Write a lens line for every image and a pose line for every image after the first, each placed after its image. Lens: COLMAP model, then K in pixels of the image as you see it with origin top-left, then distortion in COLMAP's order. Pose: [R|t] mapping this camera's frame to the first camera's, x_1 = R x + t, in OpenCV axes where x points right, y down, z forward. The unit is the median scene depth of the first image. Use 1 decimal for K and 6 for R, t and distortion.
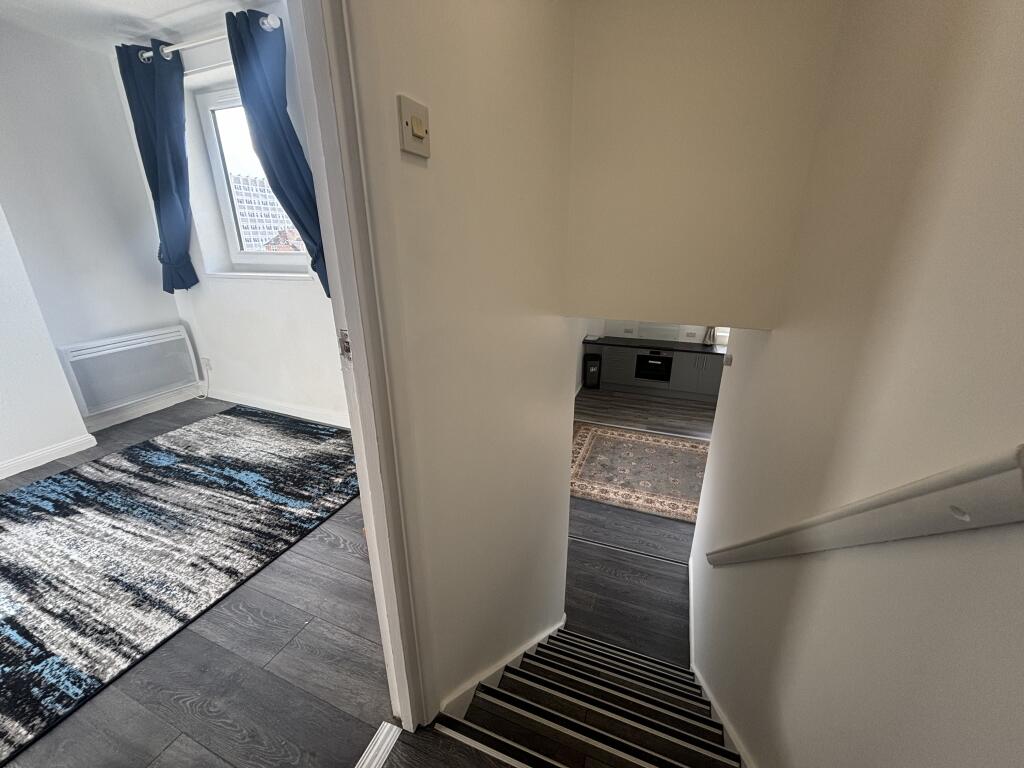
lens RADIAL K [[410.4, 0, 512.3], [0, 410.4, 385.2], [0, 0, 1]] dist [-0.000955, 0.000886]
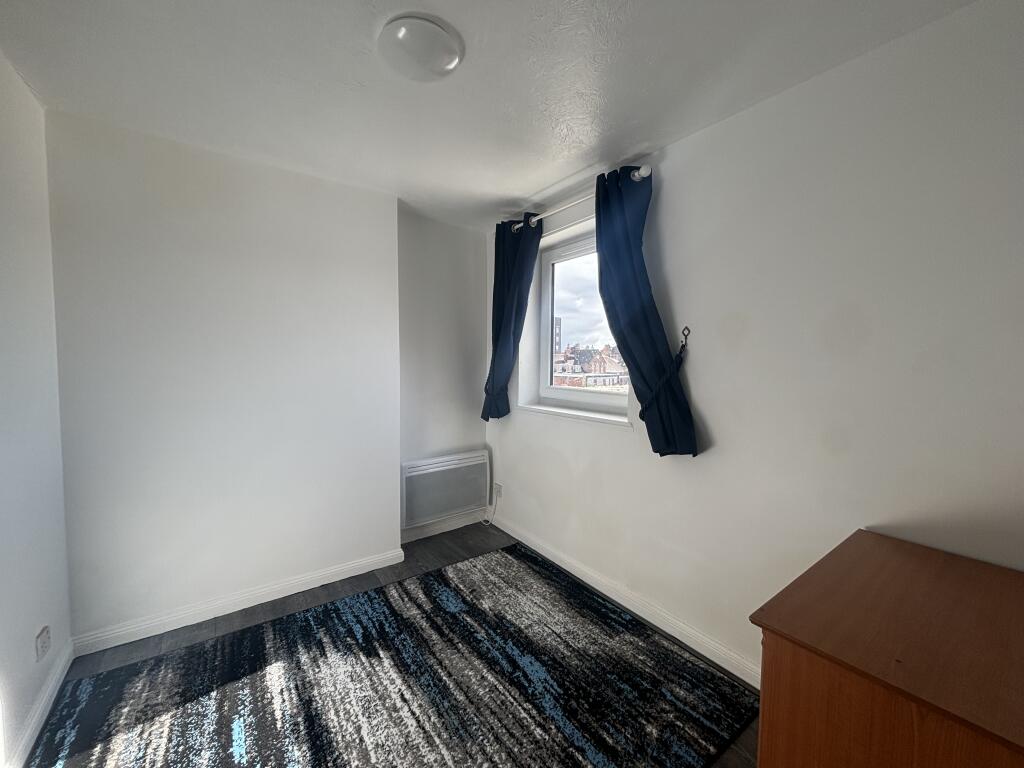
lens RADIAL K [[410.4, 0, 510.7], [0, 410.4, 382.4], [0, 0, 1]] dist [-0.000955, 0.000886]
pose [[0.847993, 0.036617, -0.528742, -0.272923], [-0.184858, 0.955398, -0.230308, -0.108028], [0.496726, 0.293042, 0.816940, 0.166653]]
